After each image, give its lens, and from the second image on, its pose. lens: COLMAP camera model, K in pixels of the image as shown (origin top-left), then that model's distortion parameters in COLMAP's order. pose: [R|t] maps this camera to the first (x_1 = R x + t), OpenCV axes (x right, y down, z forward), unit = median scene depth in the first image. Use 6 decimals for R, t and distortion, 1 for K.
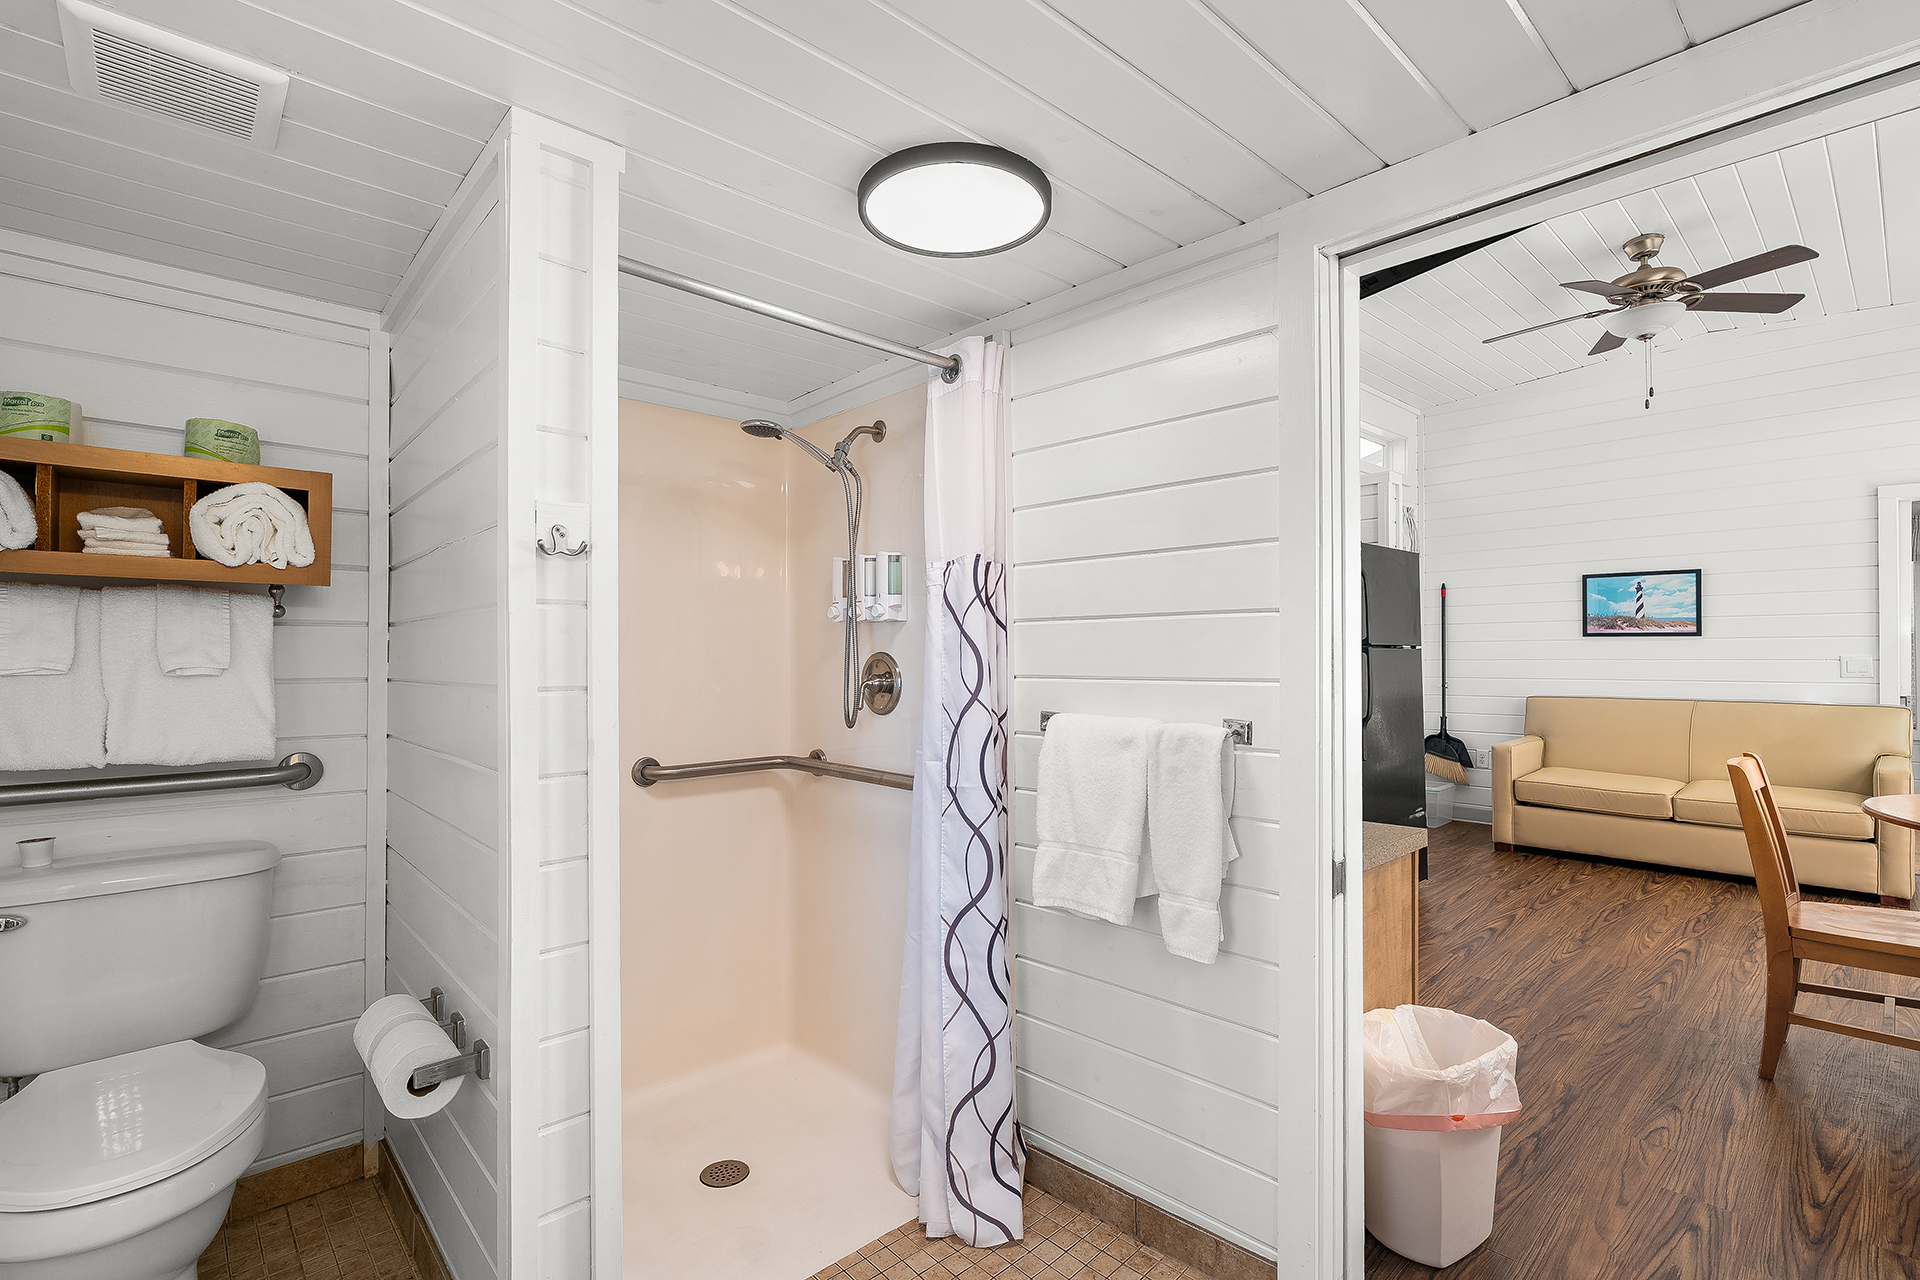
lens RADIAL K [[881.8, 0, 963.8], [0, 881.8, 640.1], [0, 0, 1]] dist [-0.004463, 0.001198]
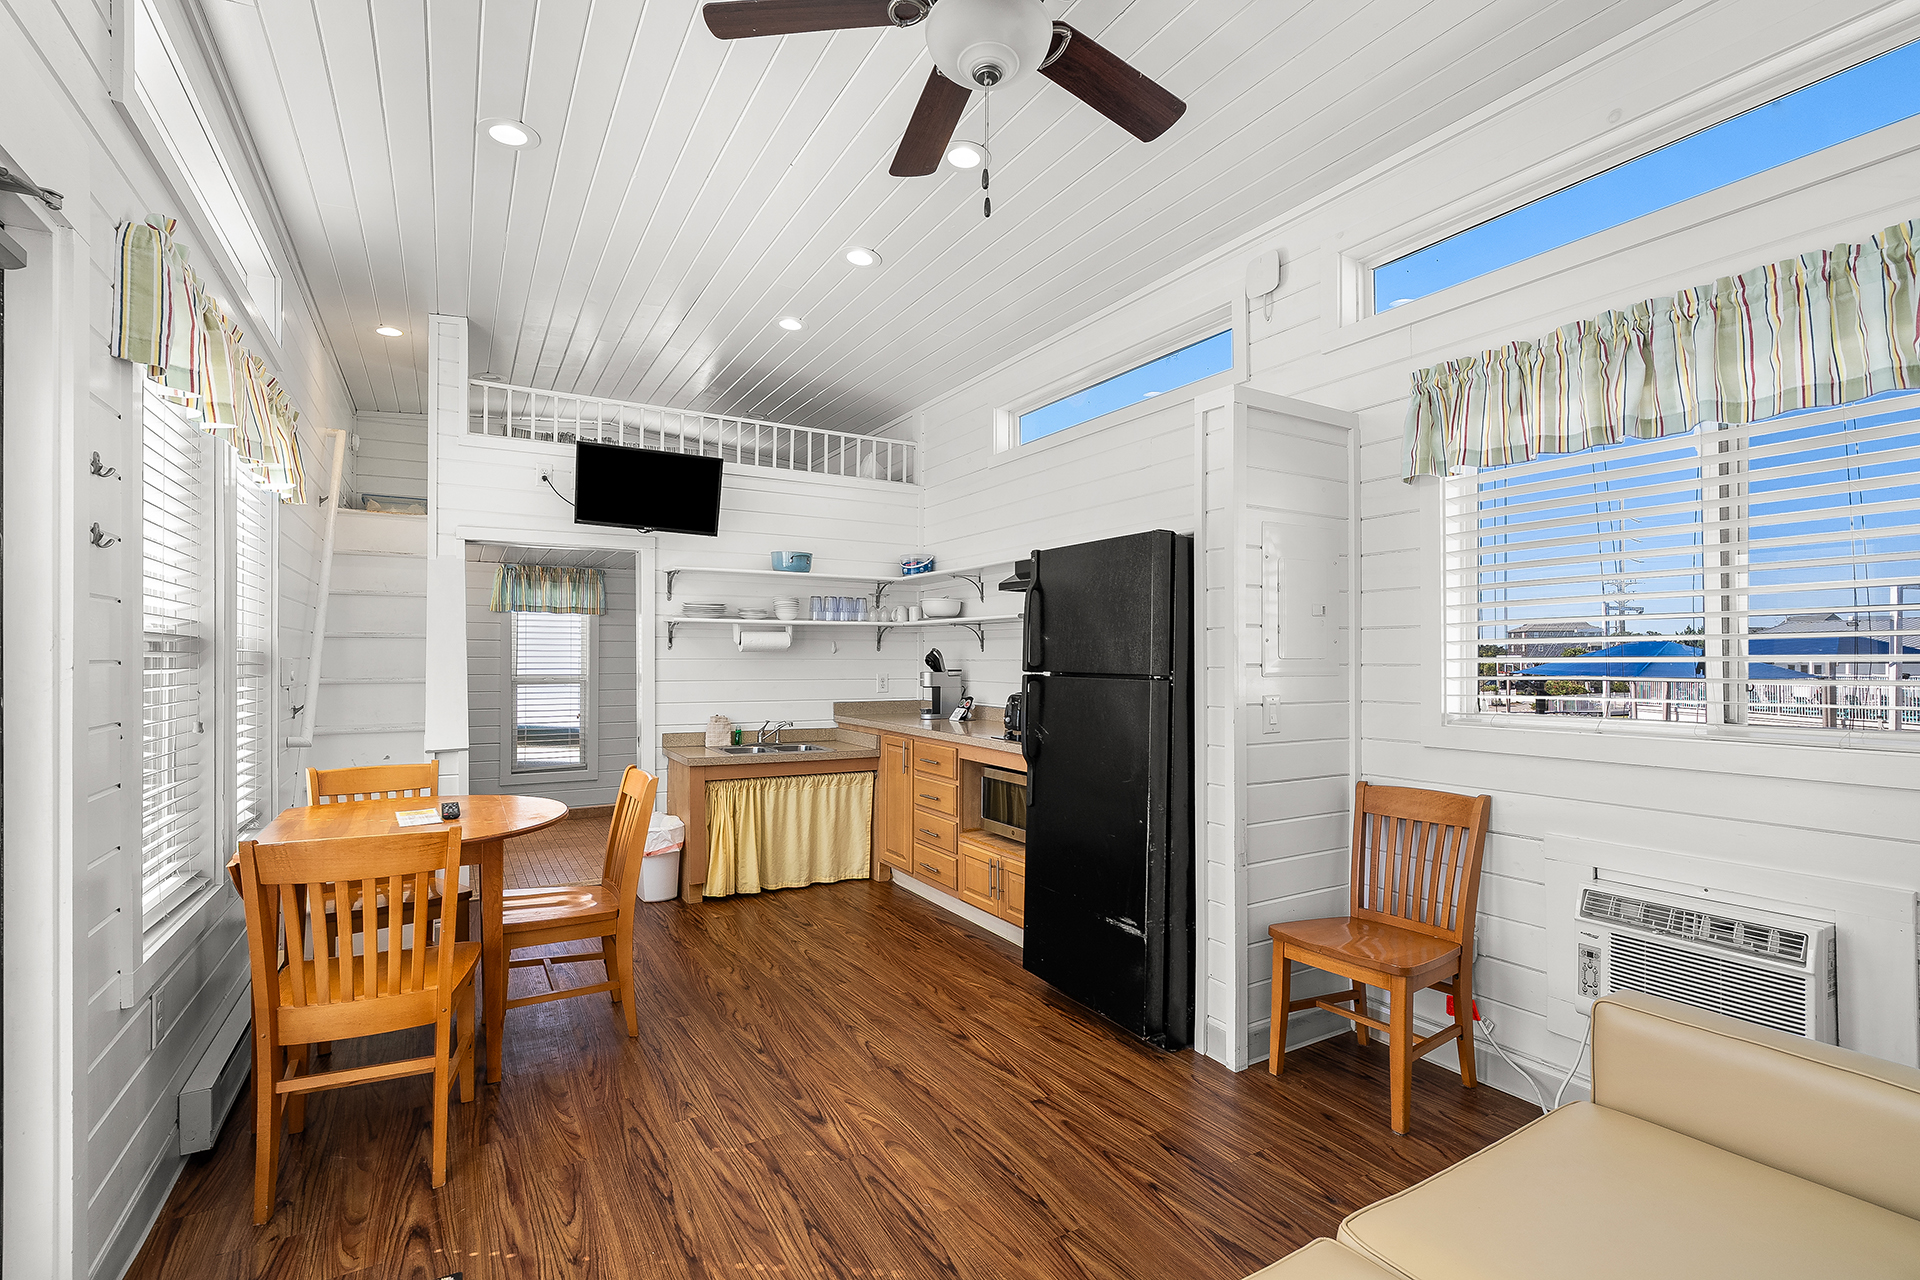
lens RADIAL K [[881.8, 0, 970.8], [0, 881.8, 652.1], [0, 0, 1]] dist [-0.004463, 0.001198]
pose [[-0.215034, -0.003709, -0.976599, 0.972300], [0.010718, 0.999924, -0.006157, -0.007058], [0.976548, -0.011791, -0.214978, 0.838030]]
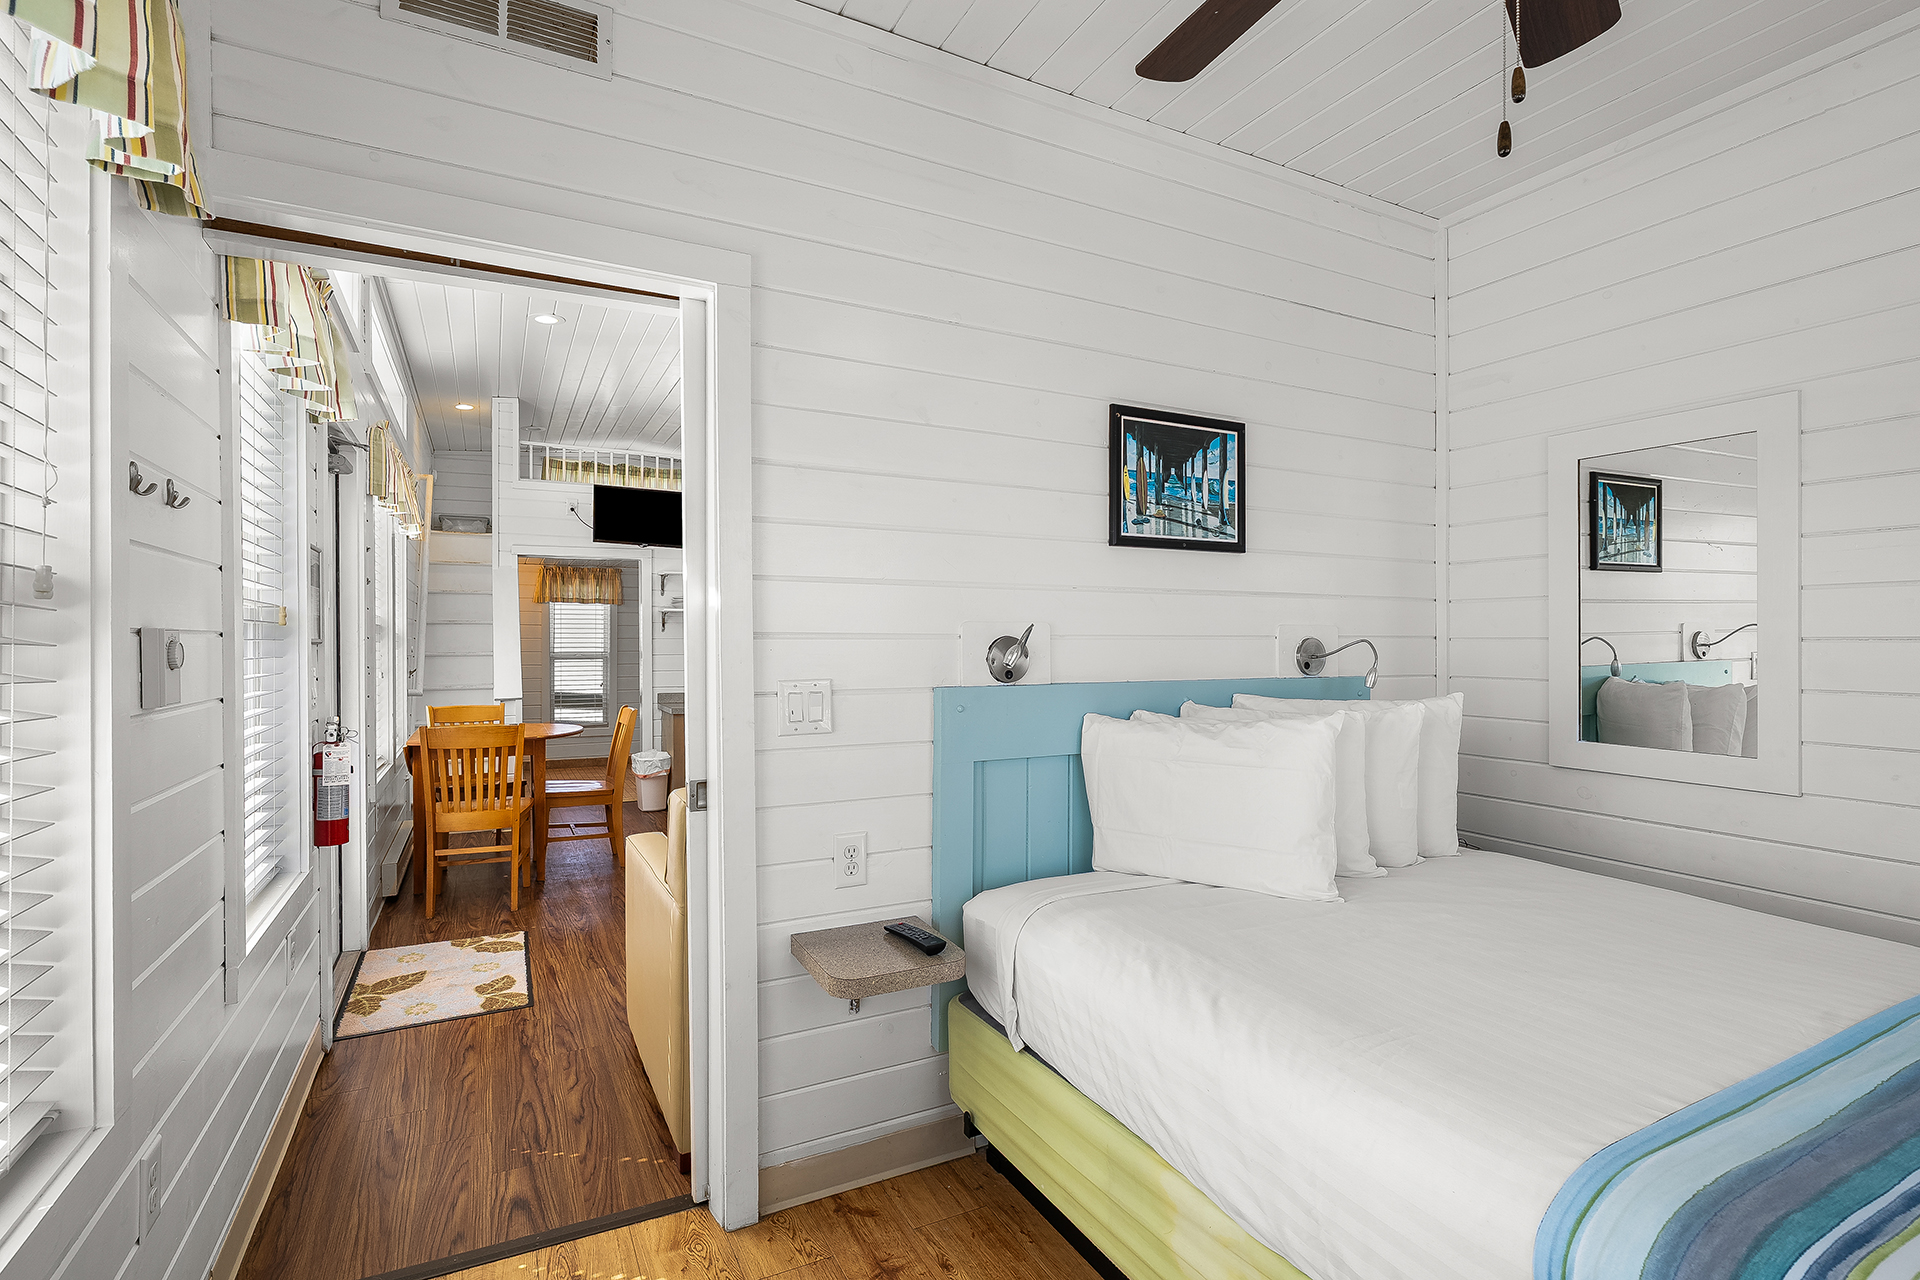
lens RADIAL K [[881.8, 0, 949.0], [0, 881.8, 636.0], [0, 0, 1]] dist [-0.004463, 0.001198]
pose [[-0.268883, -0.000315, -0.963173, 1.271540], [0.013999, 0.999893, -0.004235, -0.000816], [0.963071, -0.014622, -0.268850, 1.088966]]
